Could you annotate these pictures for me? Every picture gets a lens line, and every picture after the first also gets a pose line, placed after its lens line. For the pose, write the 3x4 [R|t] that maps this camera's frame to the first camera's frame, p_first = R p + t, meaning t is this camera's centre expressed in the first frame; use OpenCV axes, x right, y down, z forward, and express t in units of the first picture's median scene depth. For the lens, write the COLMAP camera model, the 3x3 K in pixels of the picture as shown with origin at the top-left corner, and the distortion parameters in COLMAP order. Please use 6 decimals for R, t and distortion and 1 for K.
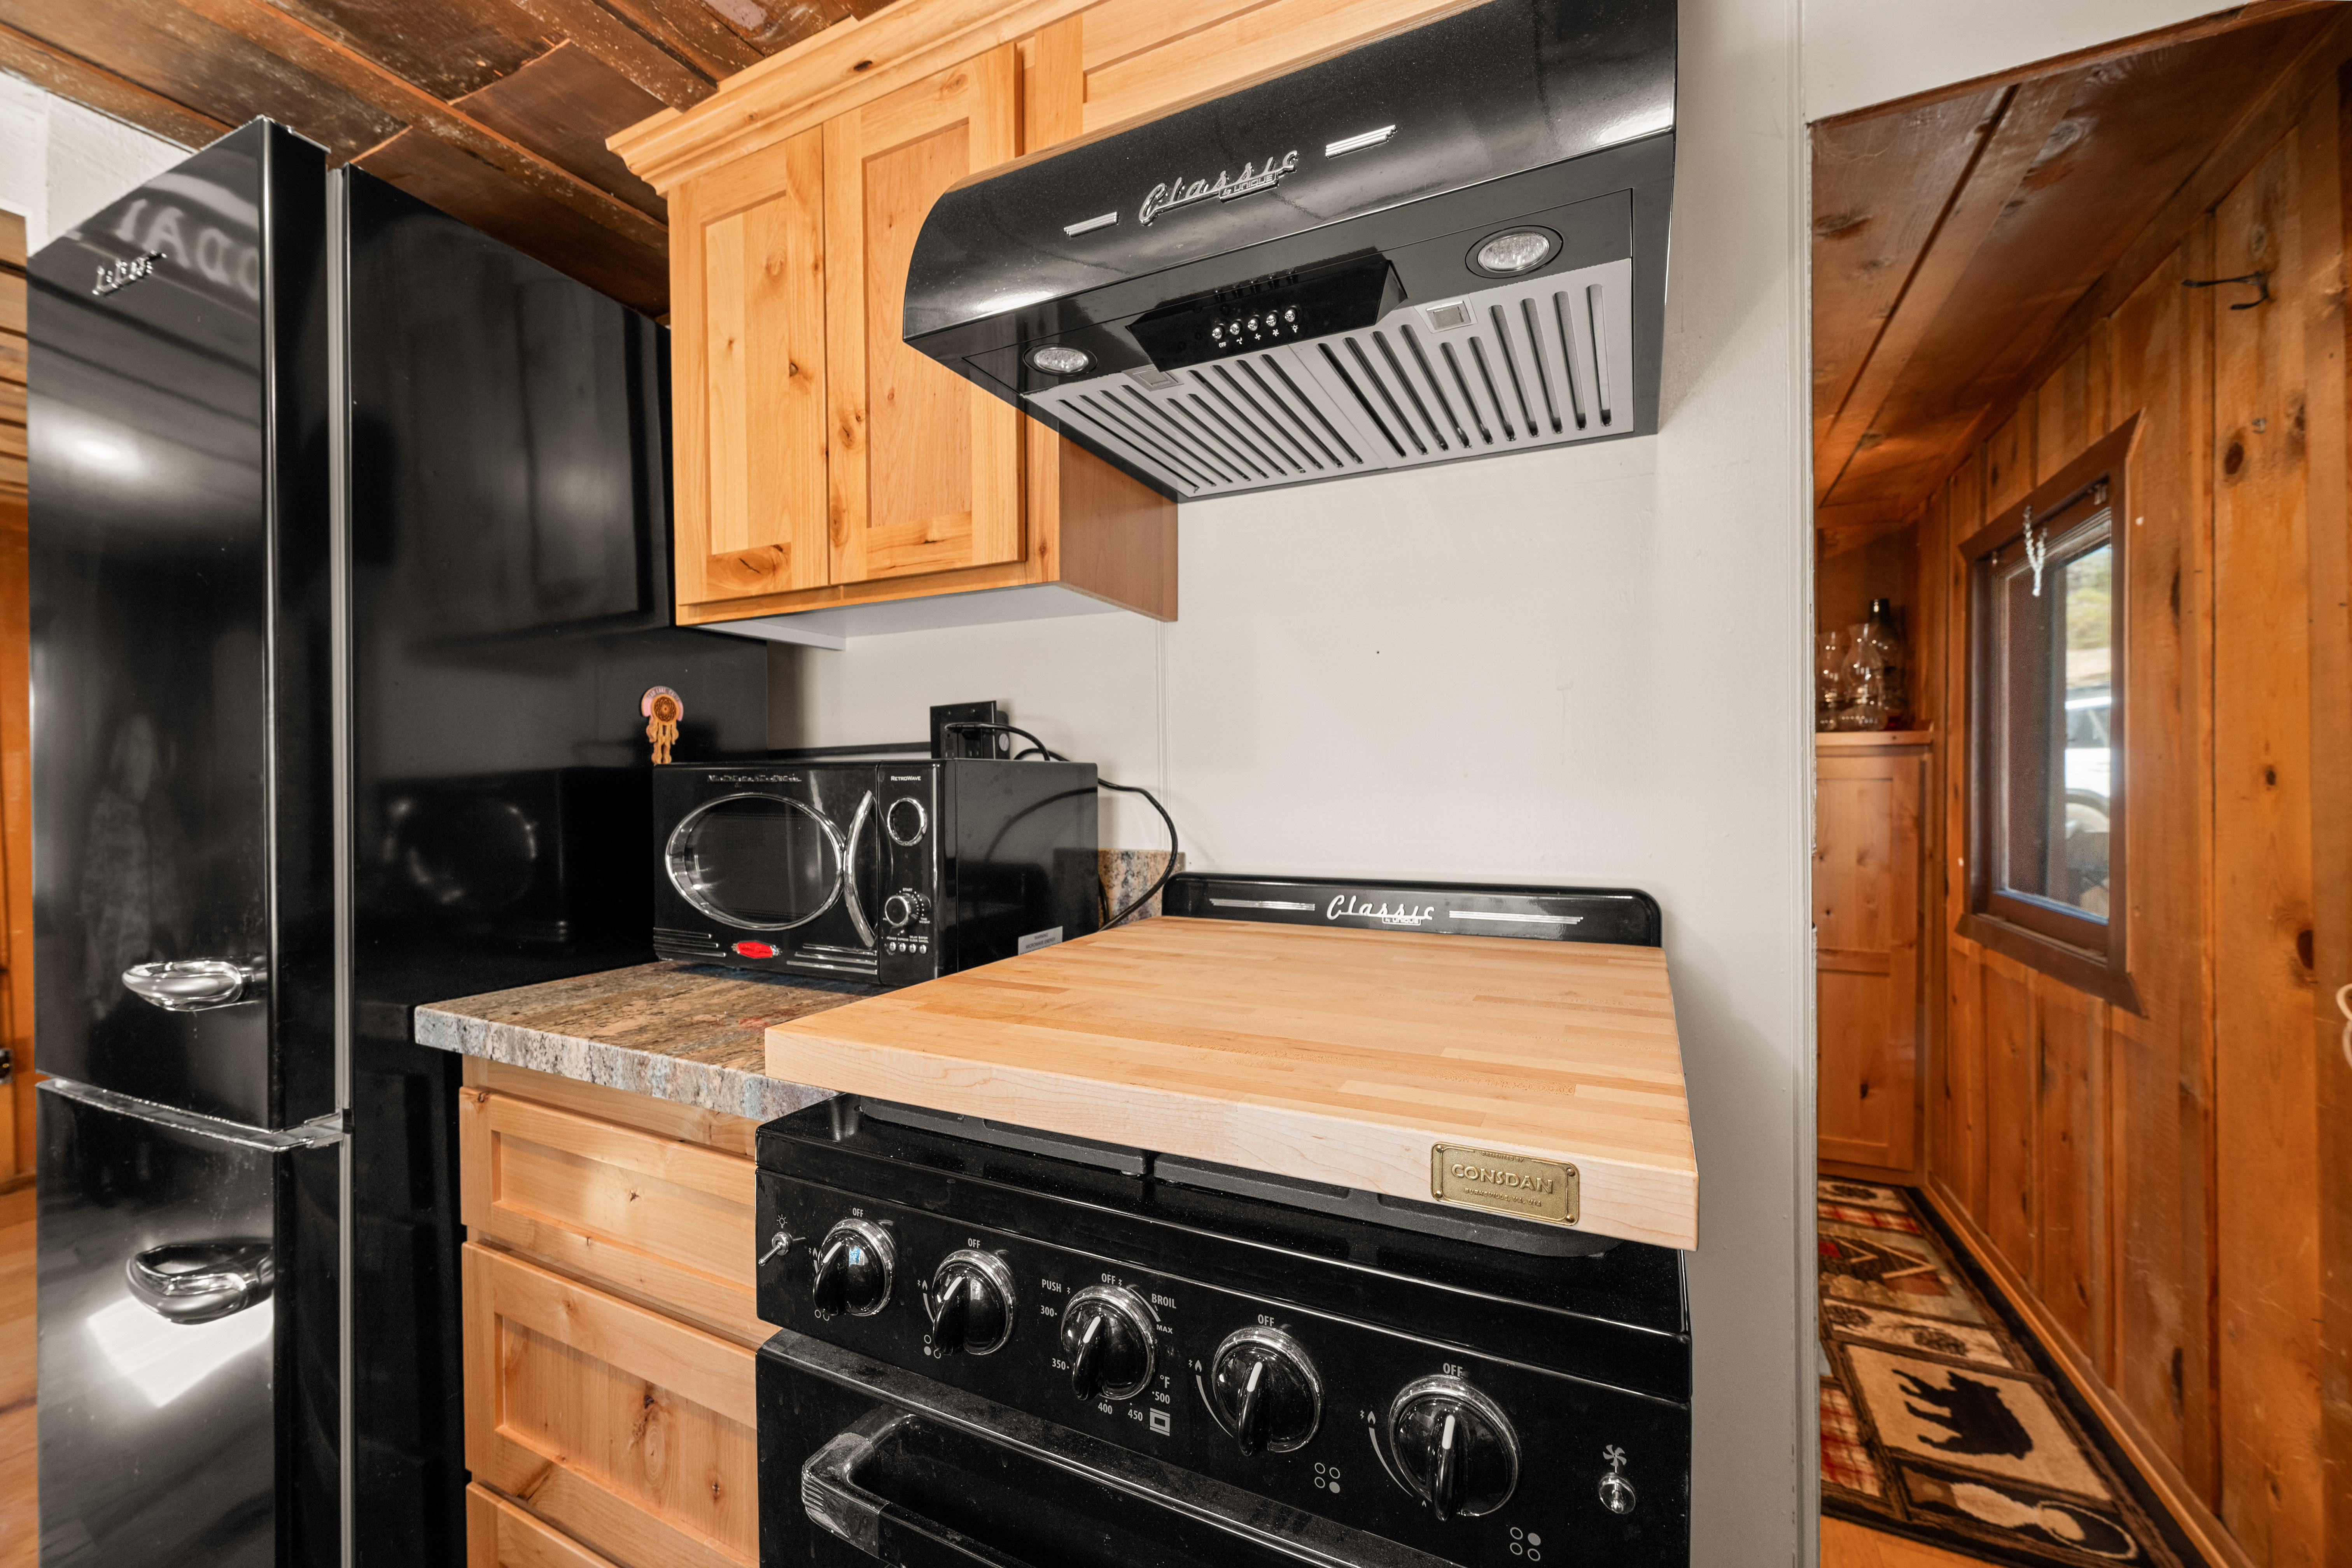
lens RADIAL K [[928.8, 0, 1183.8], [0, 928.8, 831.1], [0, 0, 1]] dist [0.000521, 0.000077]
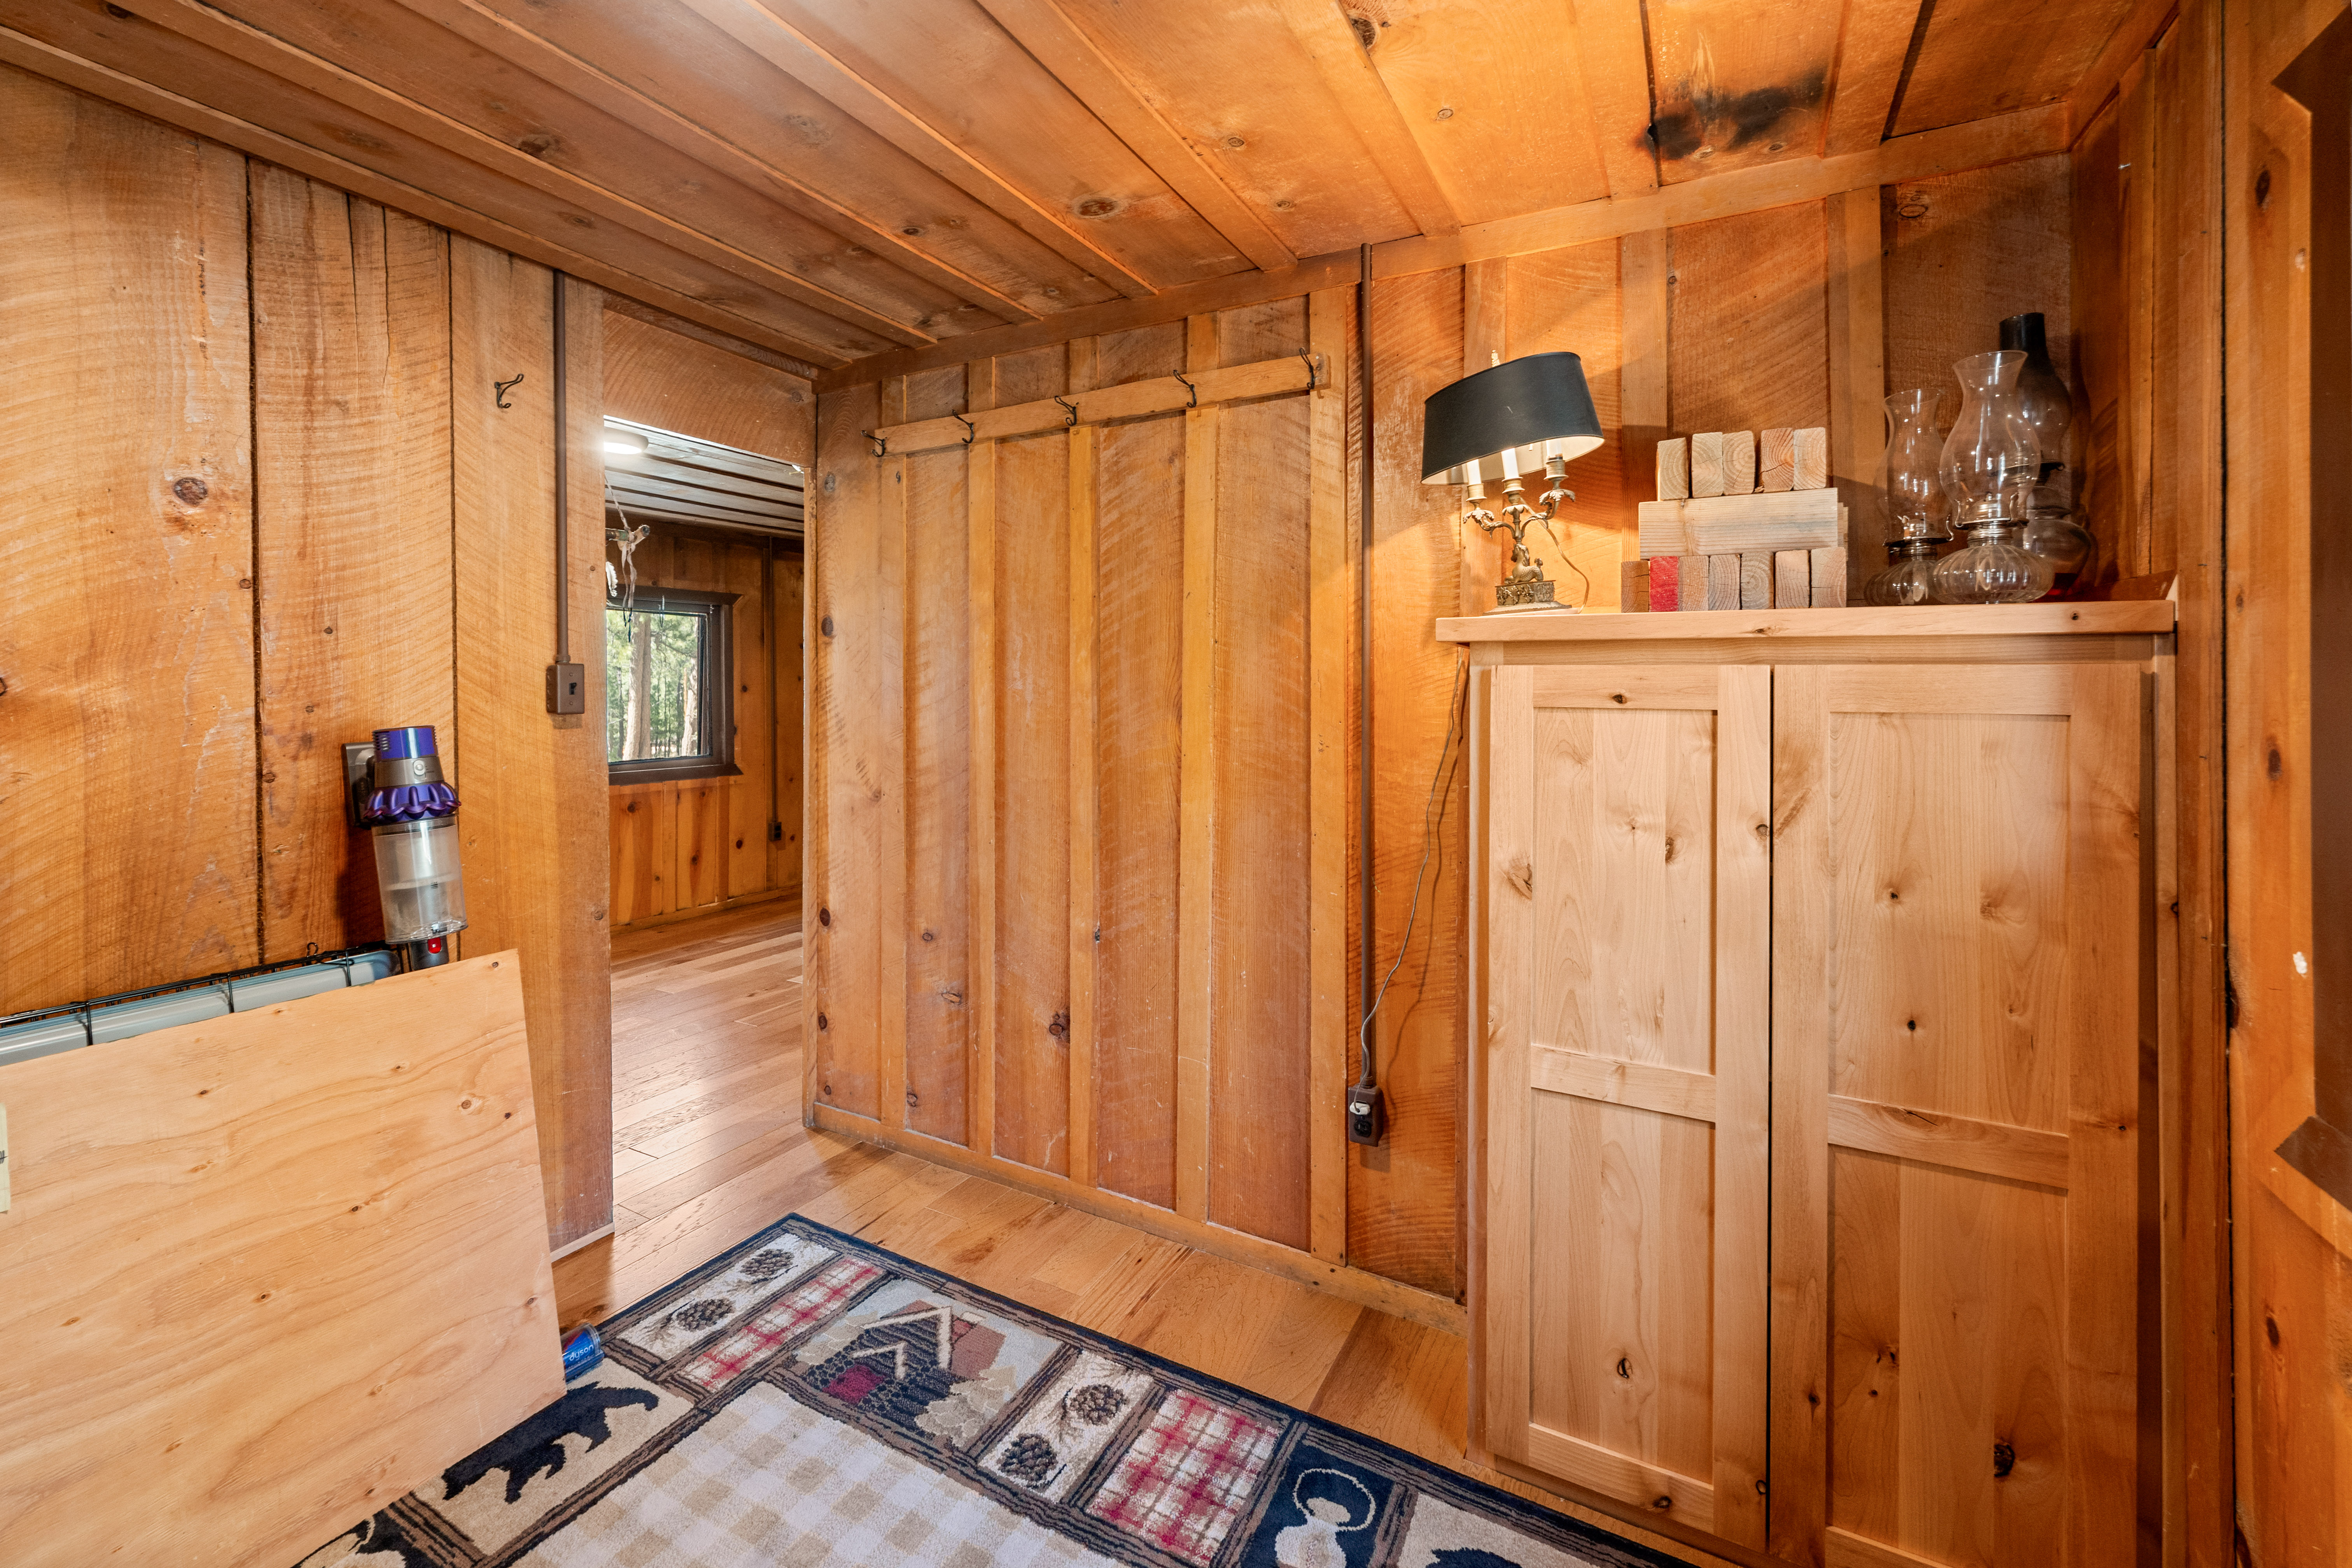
lens RADIAL K [[968.1, 0, 1172.3], [0, 968.1, 697.9], [0, 0, 1]] dist [-0.002724, 0.000417]
pose [[0.998695, 0.014810, -0.048887, 0.393844], [-0.016449, 0.999310, -0.033292, -0.044579], [0.048360, 0.034052, 0.998249, 0.564148]]
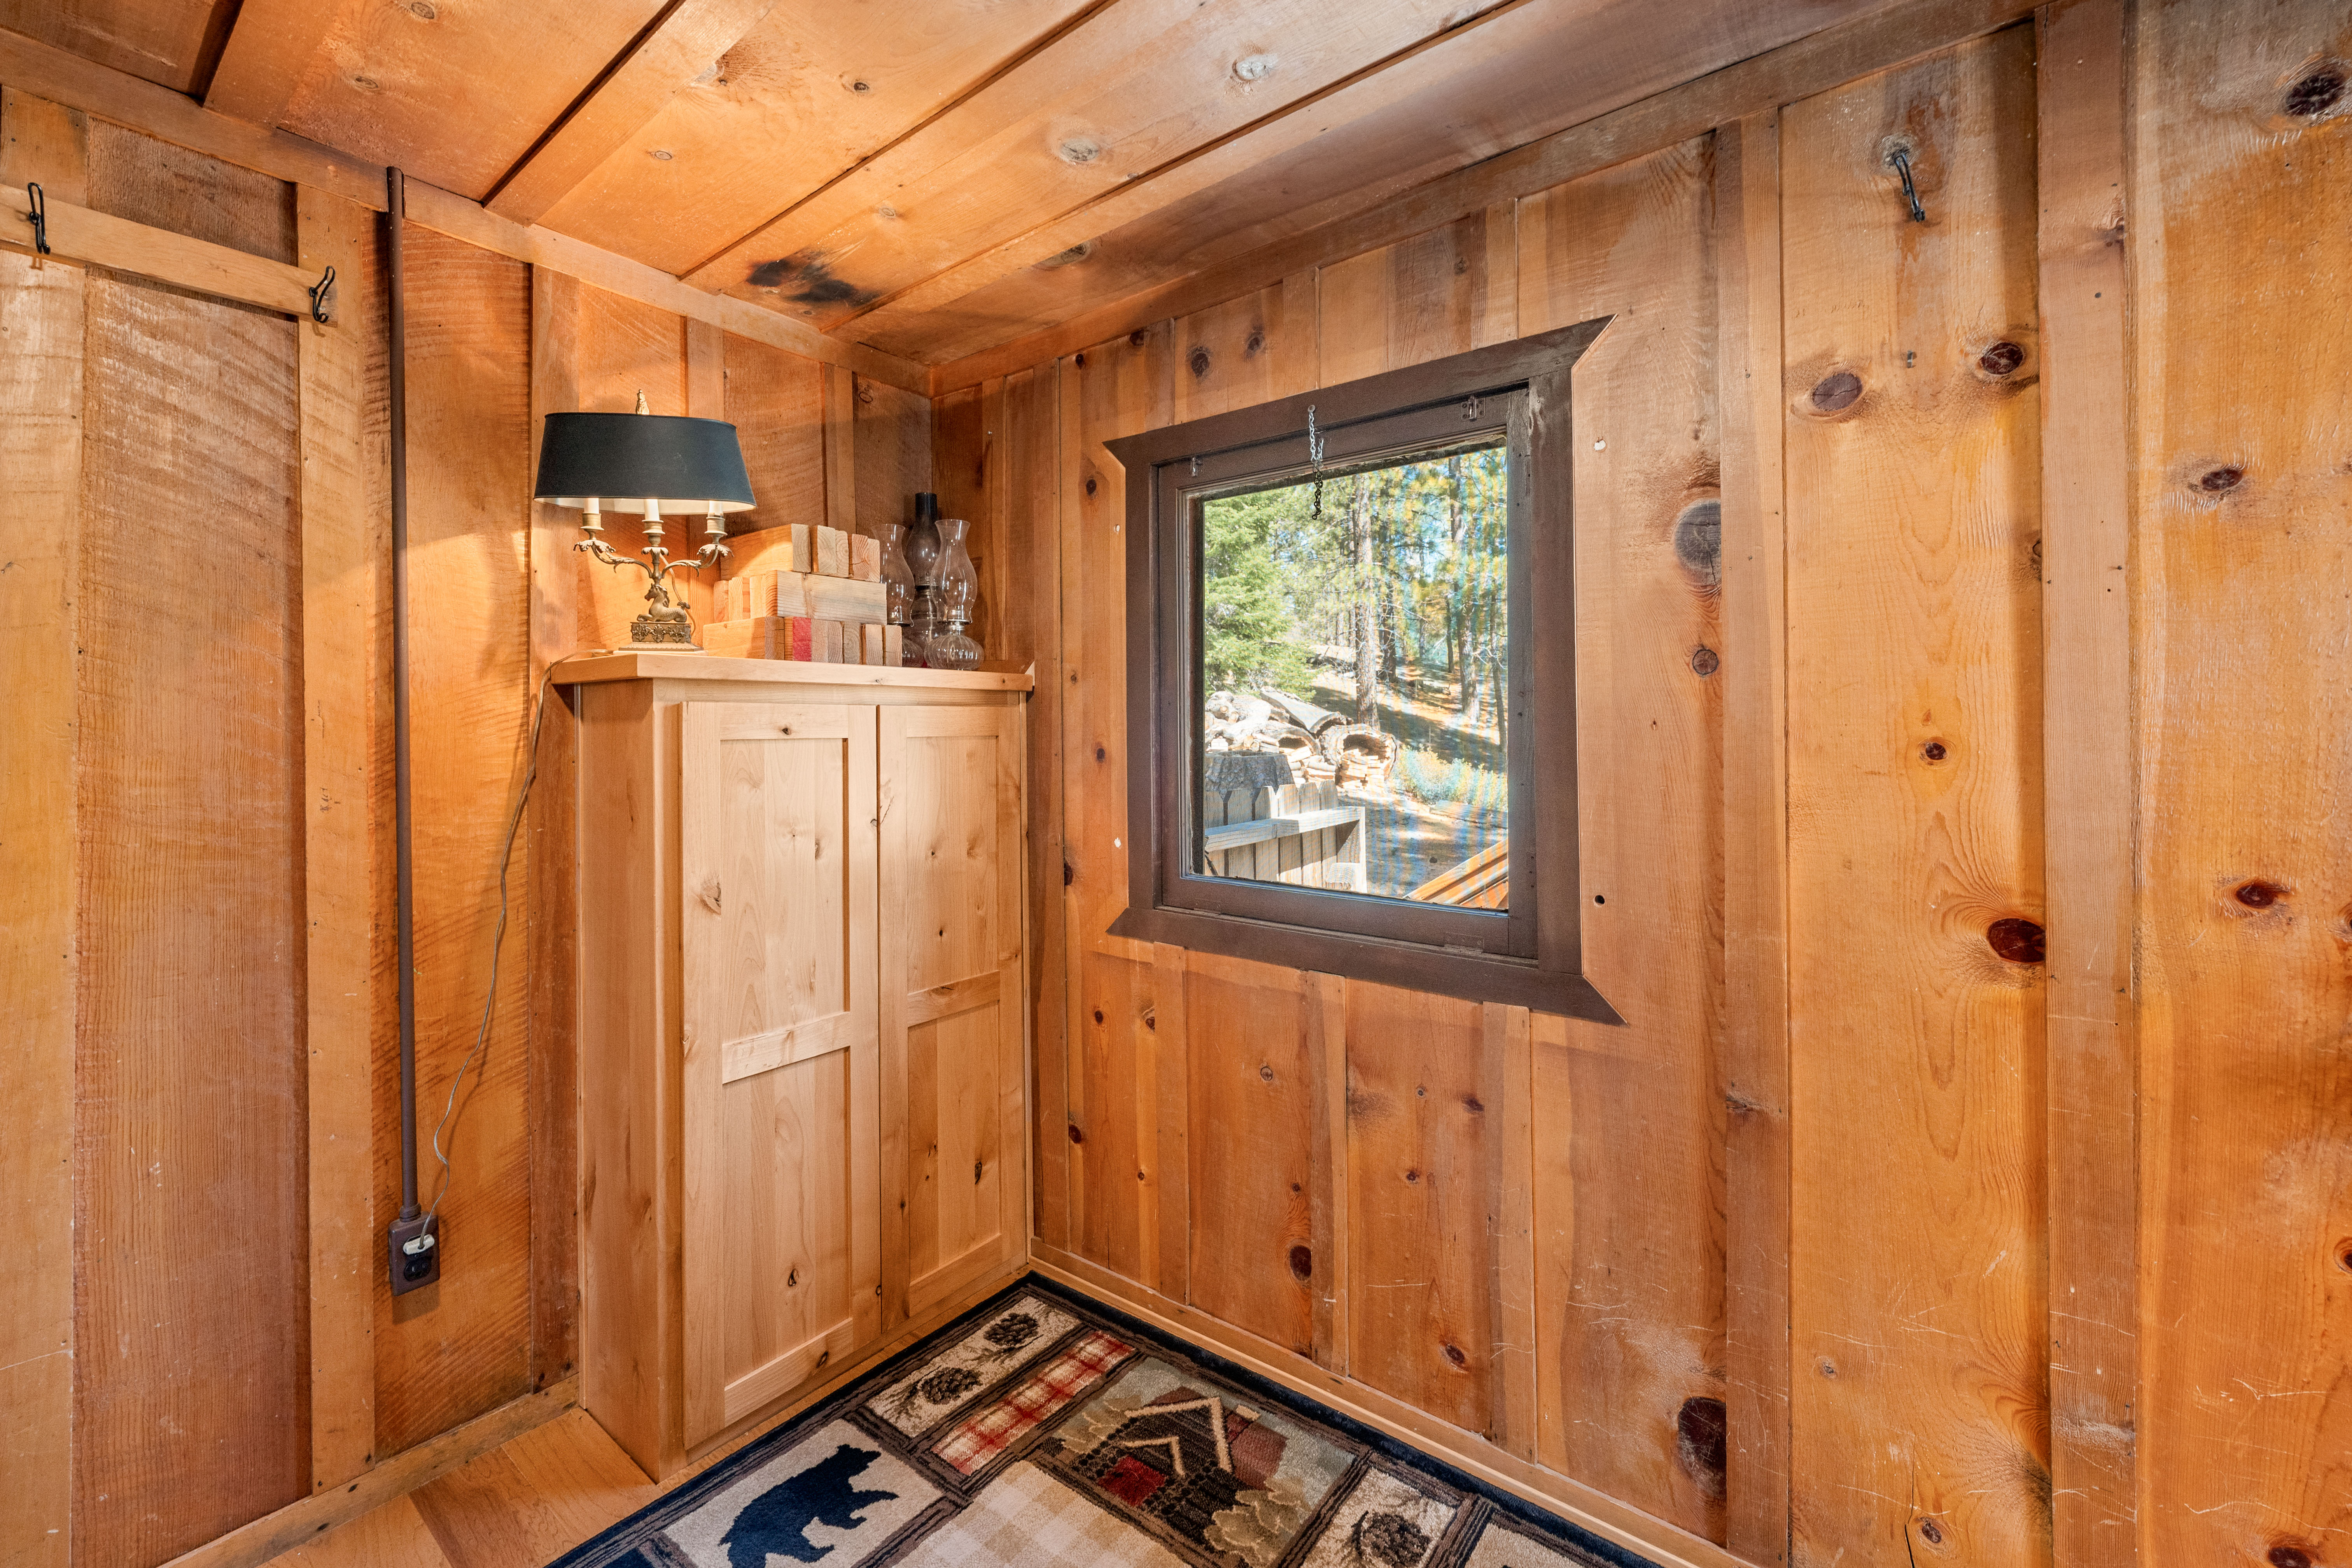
lens RADIAL K [[952.8, 0, 1178.5], [0, 952.8, 733.3], [0, 0, 1]] dist [-0.000182, -0.000265]
pose [[0.210841, -0.003432, 0.977514, 0.052461], [0.045155, 0.998961, -0.006233, -0.048361], [-0.976477, 0.045454, 0.210777, 0.713995]]
